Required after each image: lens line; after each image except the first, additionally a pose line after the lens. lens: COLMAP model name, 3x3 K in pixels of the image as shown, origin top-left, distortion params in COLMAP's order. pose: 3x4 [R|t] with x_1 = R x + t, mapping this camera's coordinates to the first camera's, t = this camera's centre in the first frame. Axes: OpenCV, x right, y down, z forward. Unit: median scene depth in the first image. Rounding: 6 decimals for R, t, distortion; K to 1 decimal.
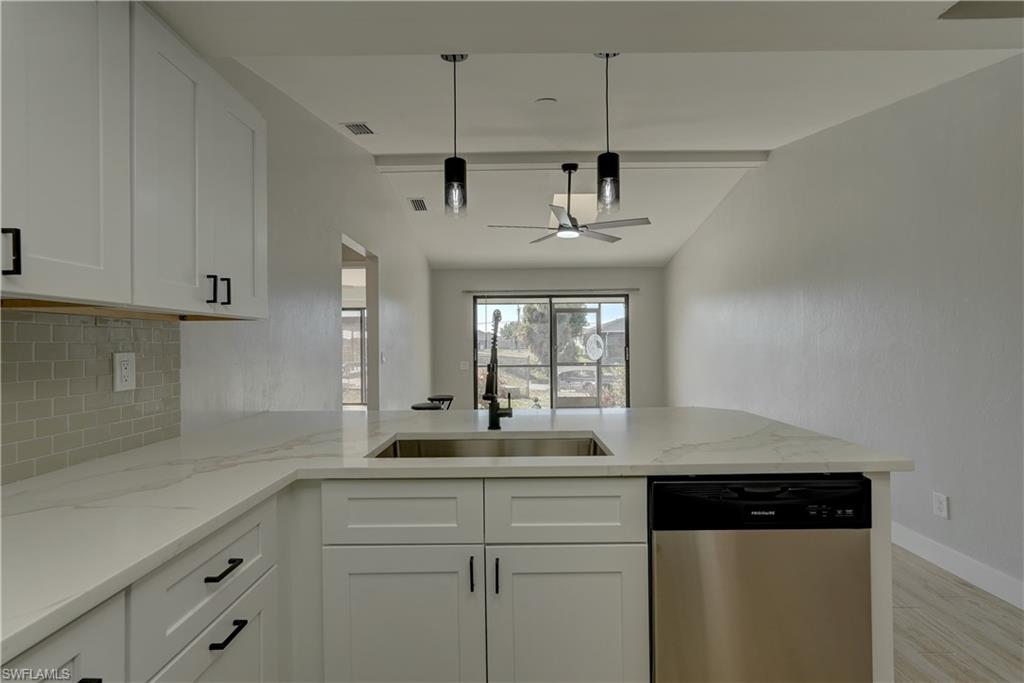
lens RADIAL K [[452.8, 0, 512.0], [0, 452.8, 341.5], [0, 0, 1]] dist [-0.012922, 0.008230]
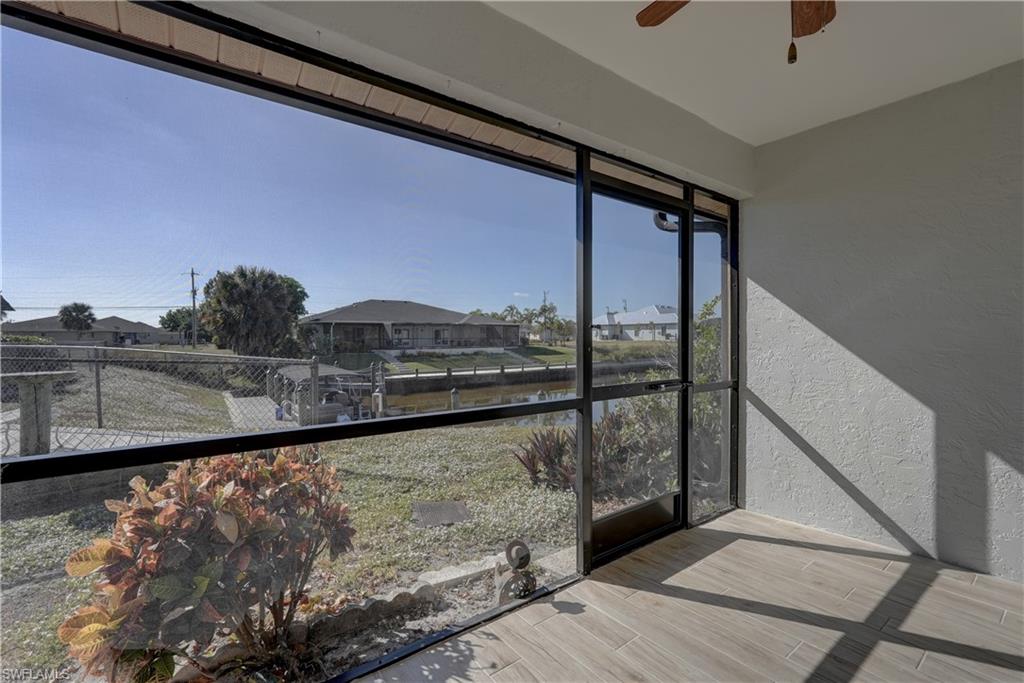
lens RADIAL K [[449.6, 0, 512.0], [0, 449.6, 341.5], [0, 0, 1]] dist [-0.007422, 0.000165]
pose [[0.798648, -0.002711, 0.601793, -0.113748], [-0.004305, 0.999939, 0.010219, 0.023063], [-0.601784, -0.010752, 0.798587, 1.071565]]
